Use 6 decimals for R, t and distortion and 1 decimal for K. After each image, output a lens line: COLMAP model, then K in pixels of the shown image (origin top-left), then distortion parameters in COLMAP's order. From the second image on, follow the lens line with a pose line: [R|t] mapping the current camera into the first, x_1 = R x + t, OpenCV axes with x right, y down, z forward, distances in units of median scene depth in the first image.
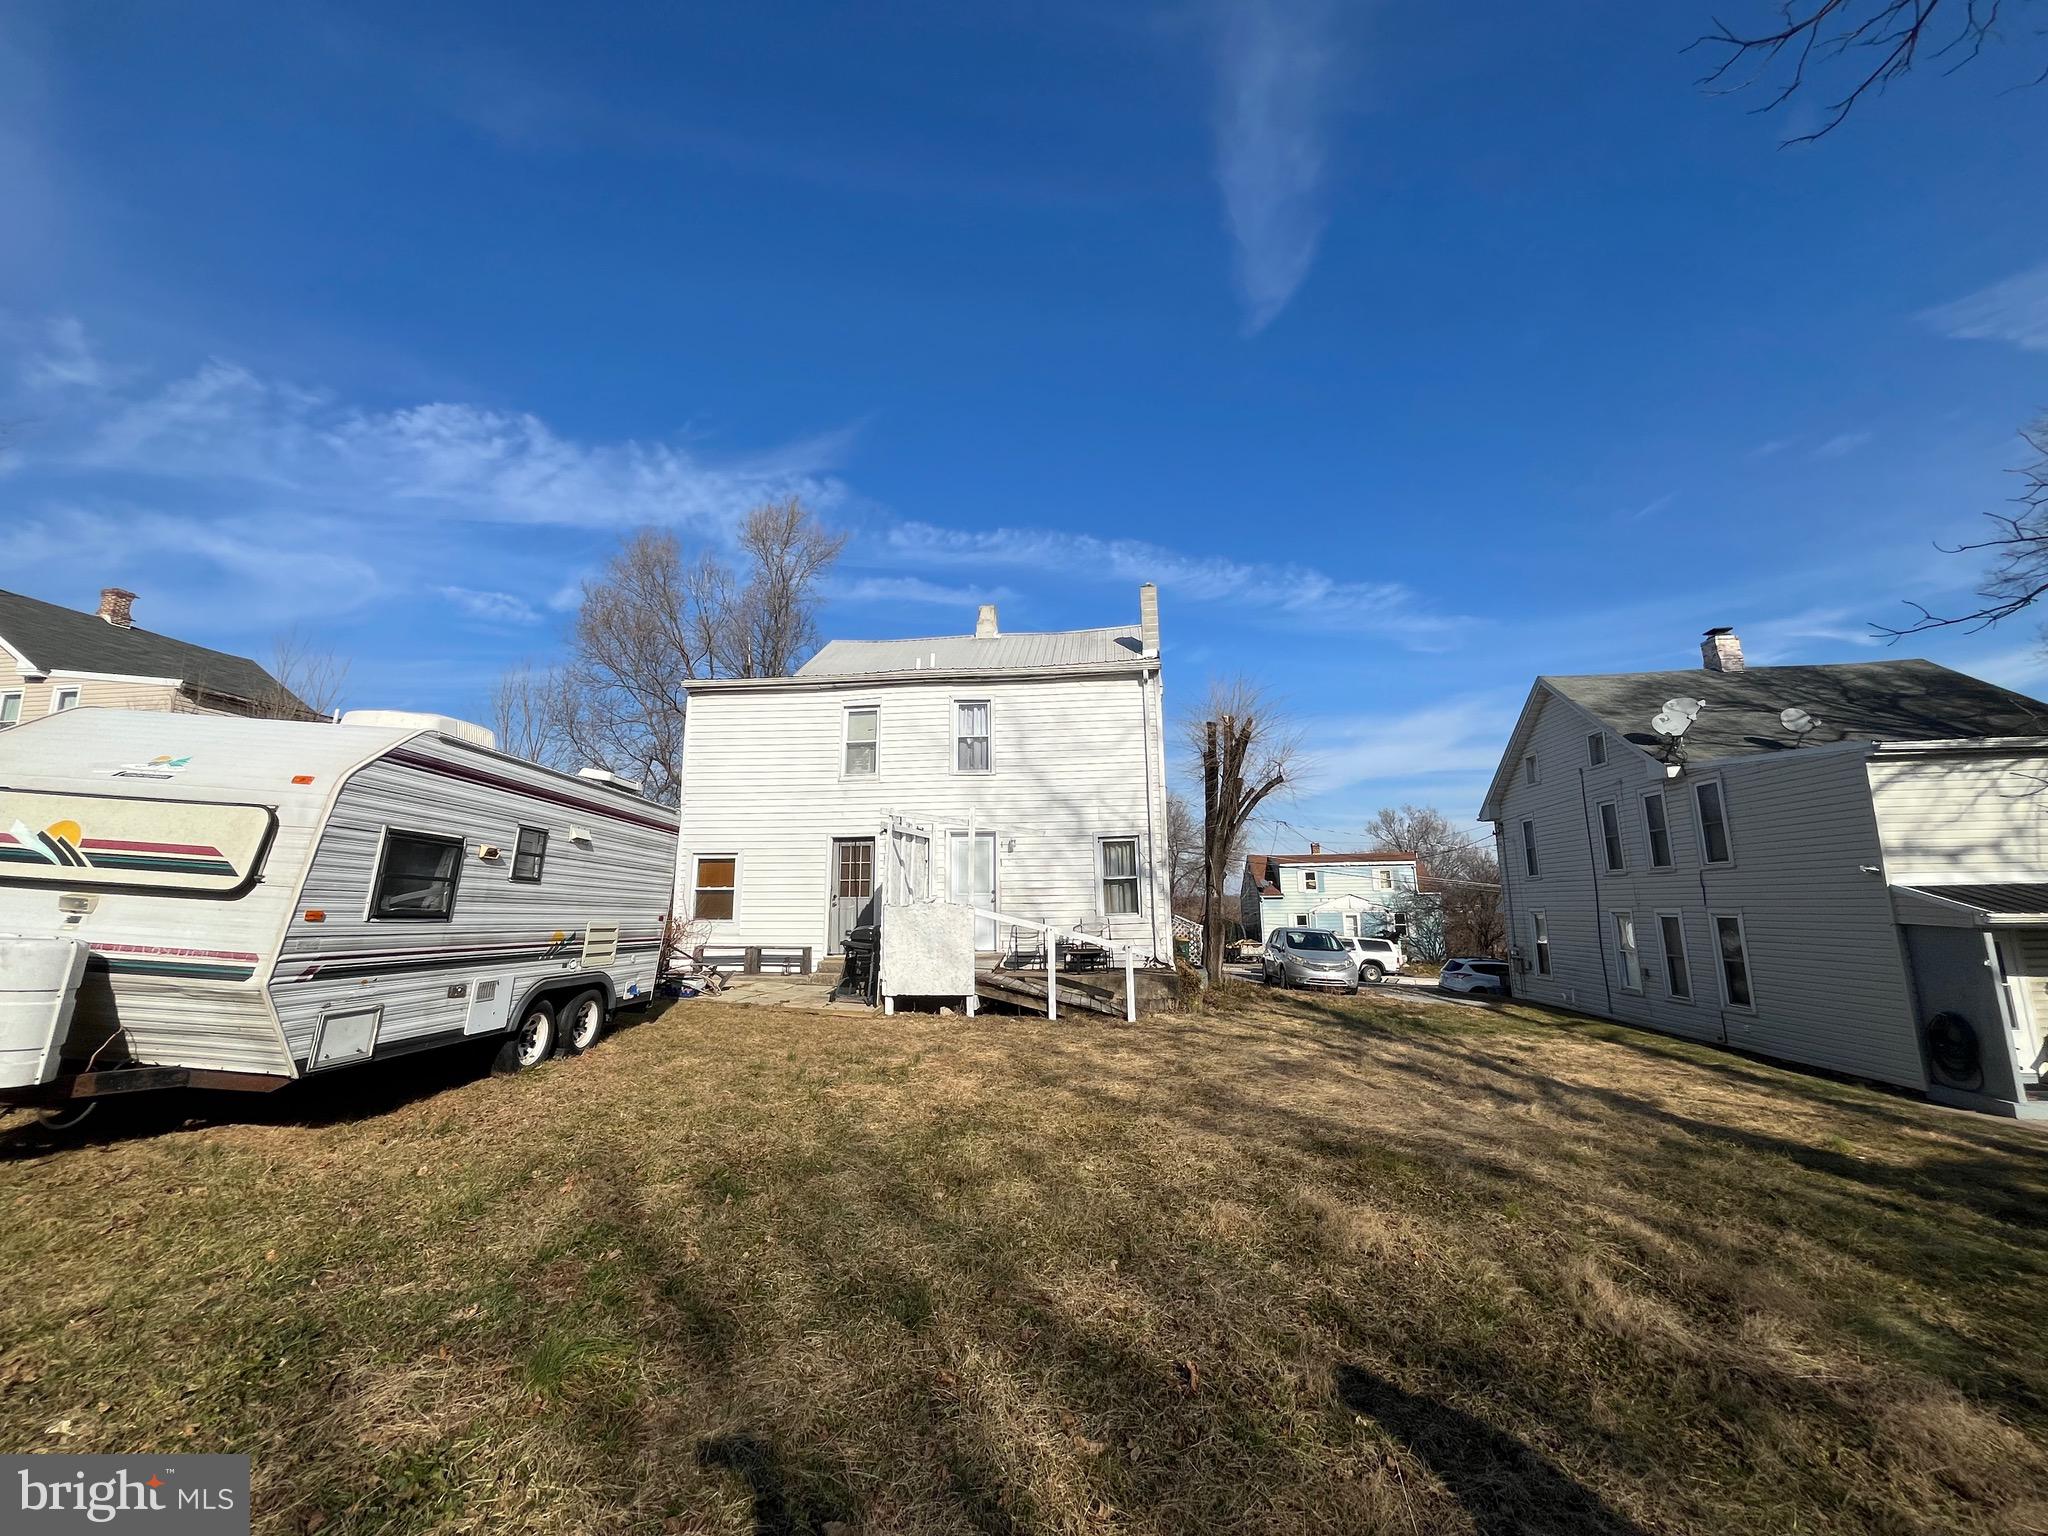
lens RADIAL K [[821.2, 0, 1023.2], [0, 821.2, 772.4], [0, 0, 1]] dist [-0.004904, -0.000994]
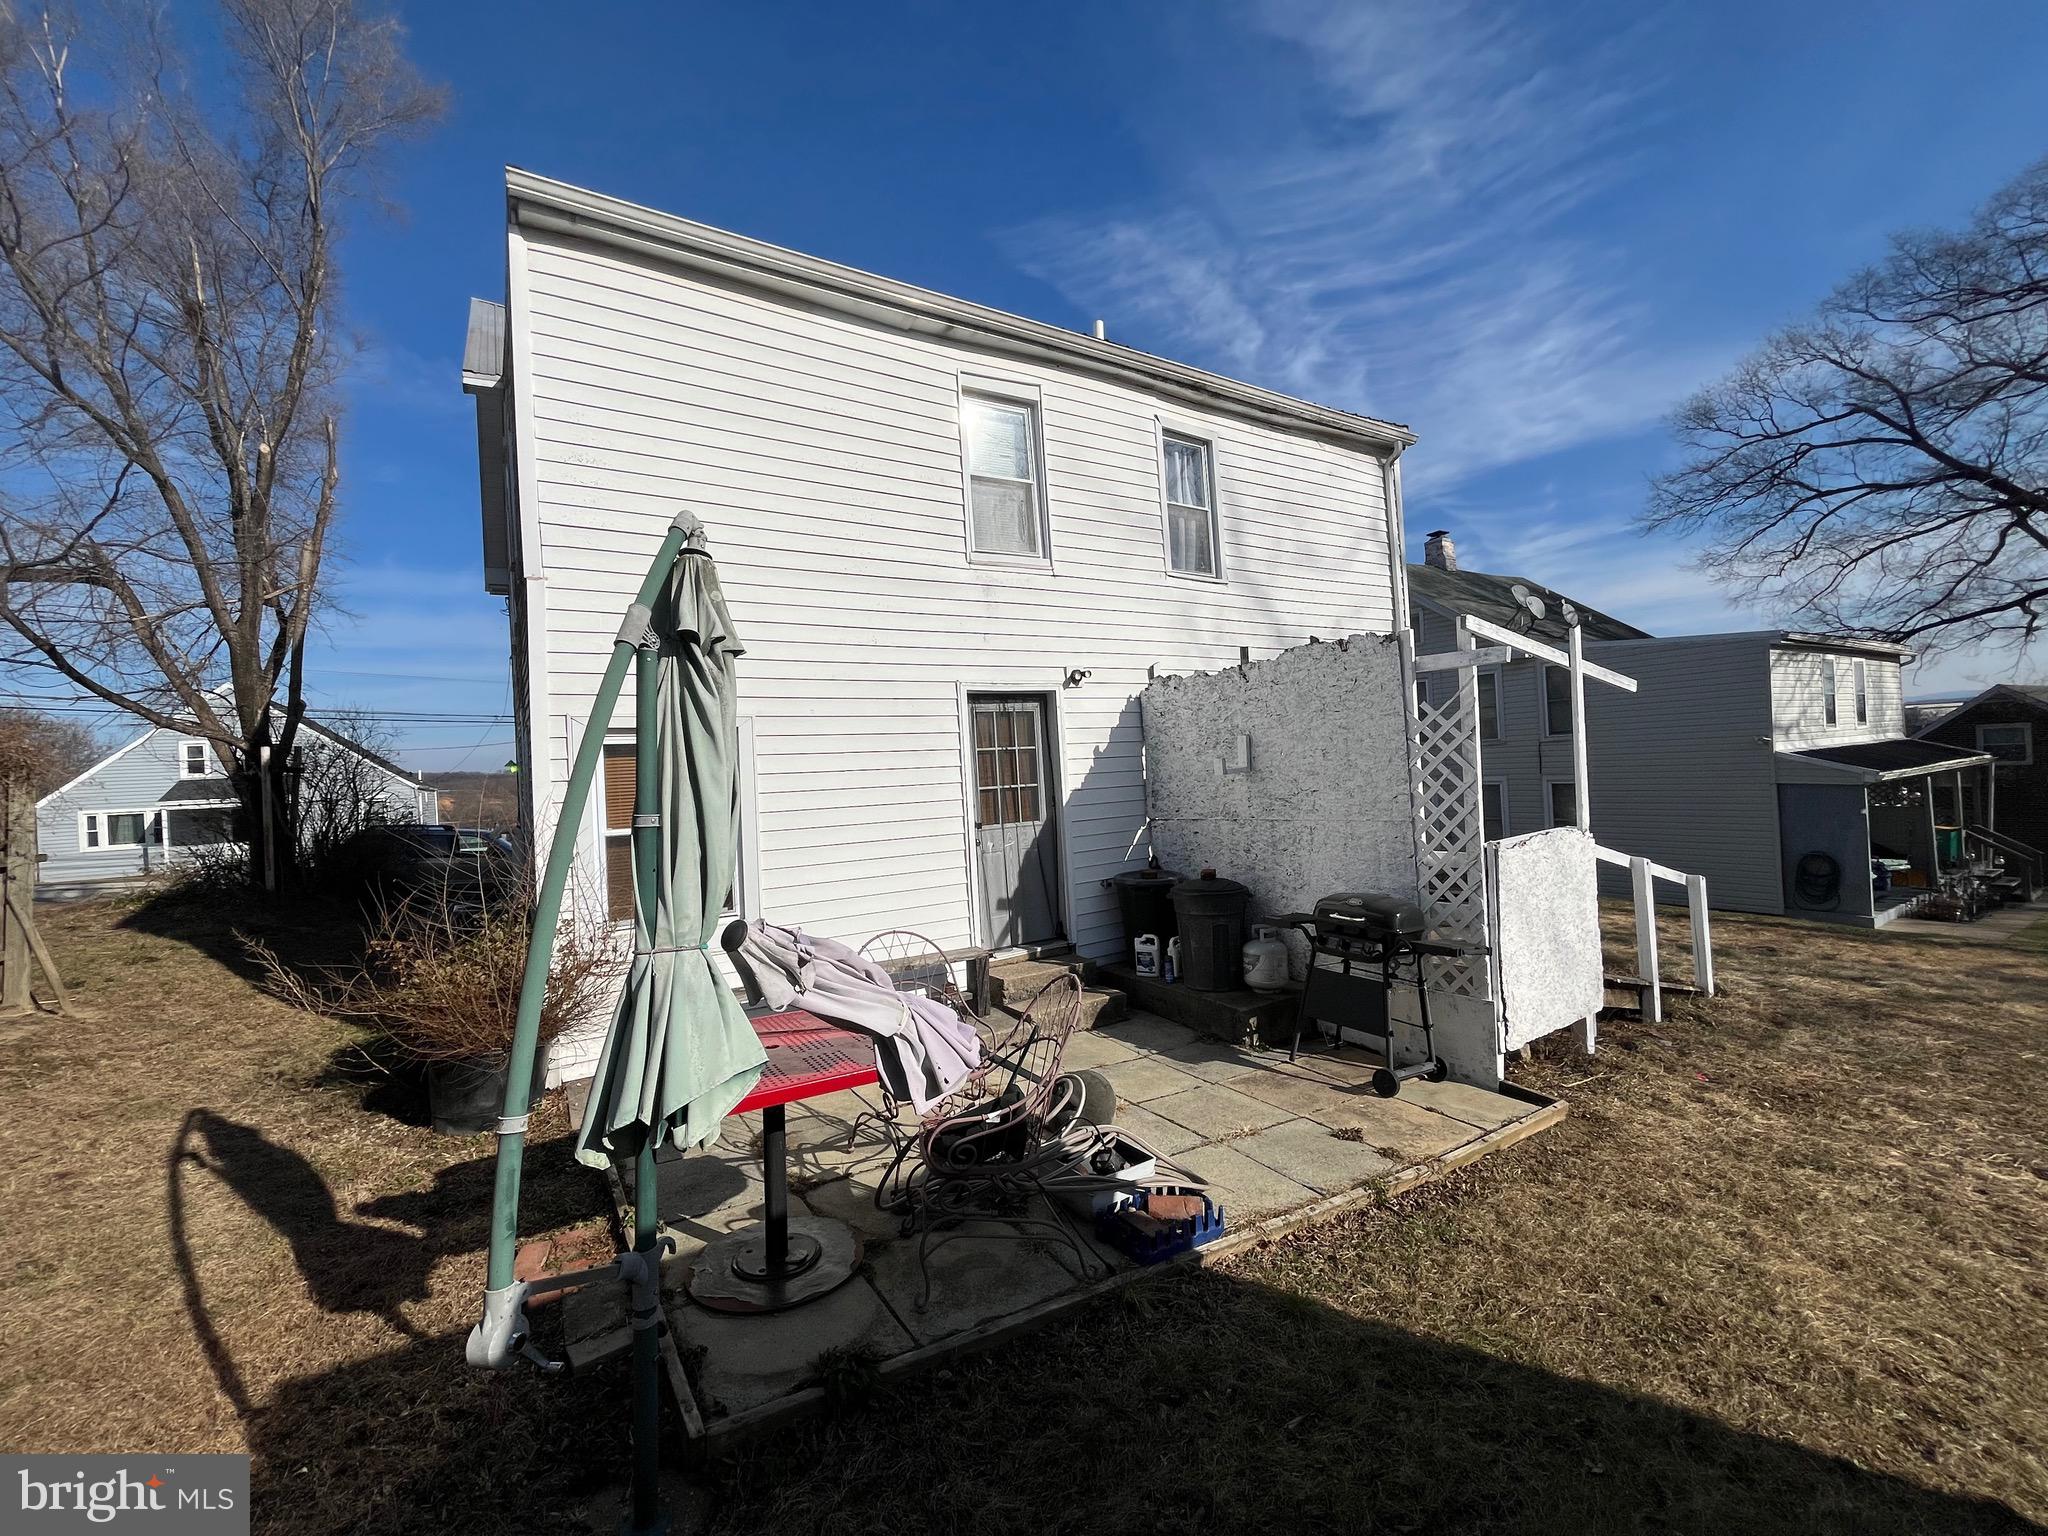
lens RADIAL K [[821.2, 0, 1025.0], [0, 821.2, 764.2], [0, 0, 1]] dist [-0.004904, -0.000994]
pose [[0.777573, -0.030133, 0.628071, -0.484221], [-0.057427, 0.991274, 0.118655, 0.064171], [-0.626165, -0.128331, 0.769057, 0.645346]]
